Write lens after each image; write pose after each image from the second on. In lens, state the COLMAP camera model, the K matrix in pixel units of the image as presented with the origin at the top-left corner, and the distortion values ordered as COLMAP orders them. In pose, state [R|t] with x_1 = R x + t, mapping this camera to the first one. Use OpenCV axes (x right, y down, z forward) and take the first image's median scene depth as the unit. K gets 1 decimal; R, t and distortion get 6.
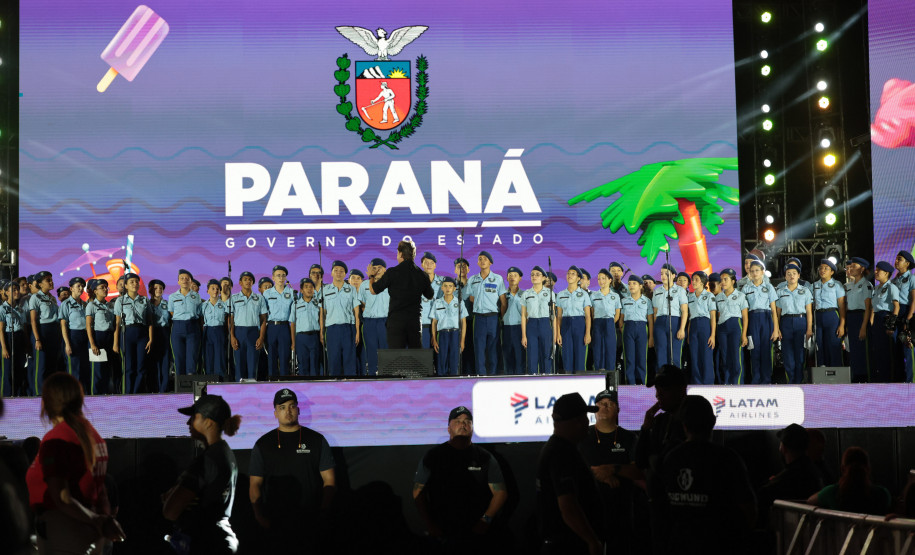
lens RADIAL K [[1739.9, 0, 457.5], [0, 1739.9, 277.5], [0, 0, 1]] dist [0.009594, 0.029387]
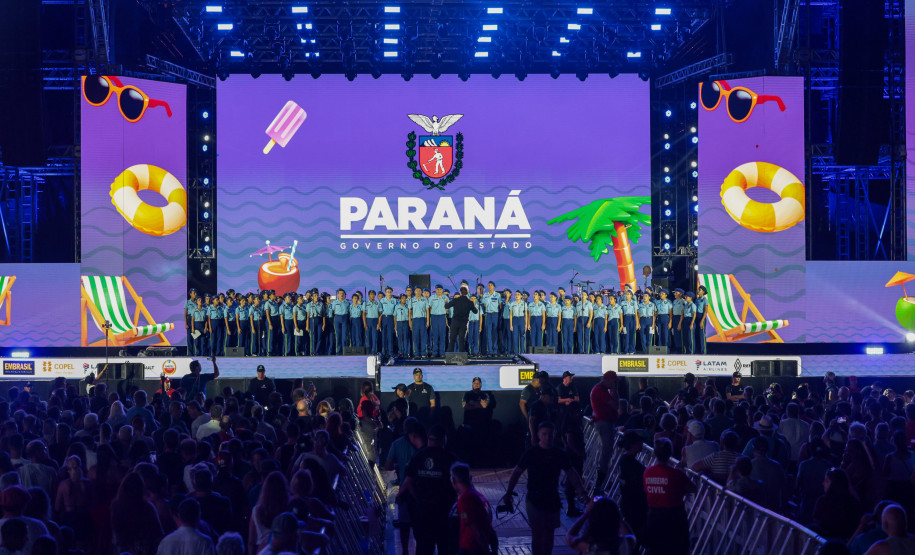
lens RADIAL K [[1739.9, 0, 457.5], [0, 1739.9, 277.5], [0, 0, 1]] dist [0.009594, 0.029387]
pose [[0.999820, 0.013121, -0.013739, 0.002936], [-0.012160, 0.997624, 0.067809, -0.153220], [0.014596, -0.067630, 0.997604, -0.973158]]
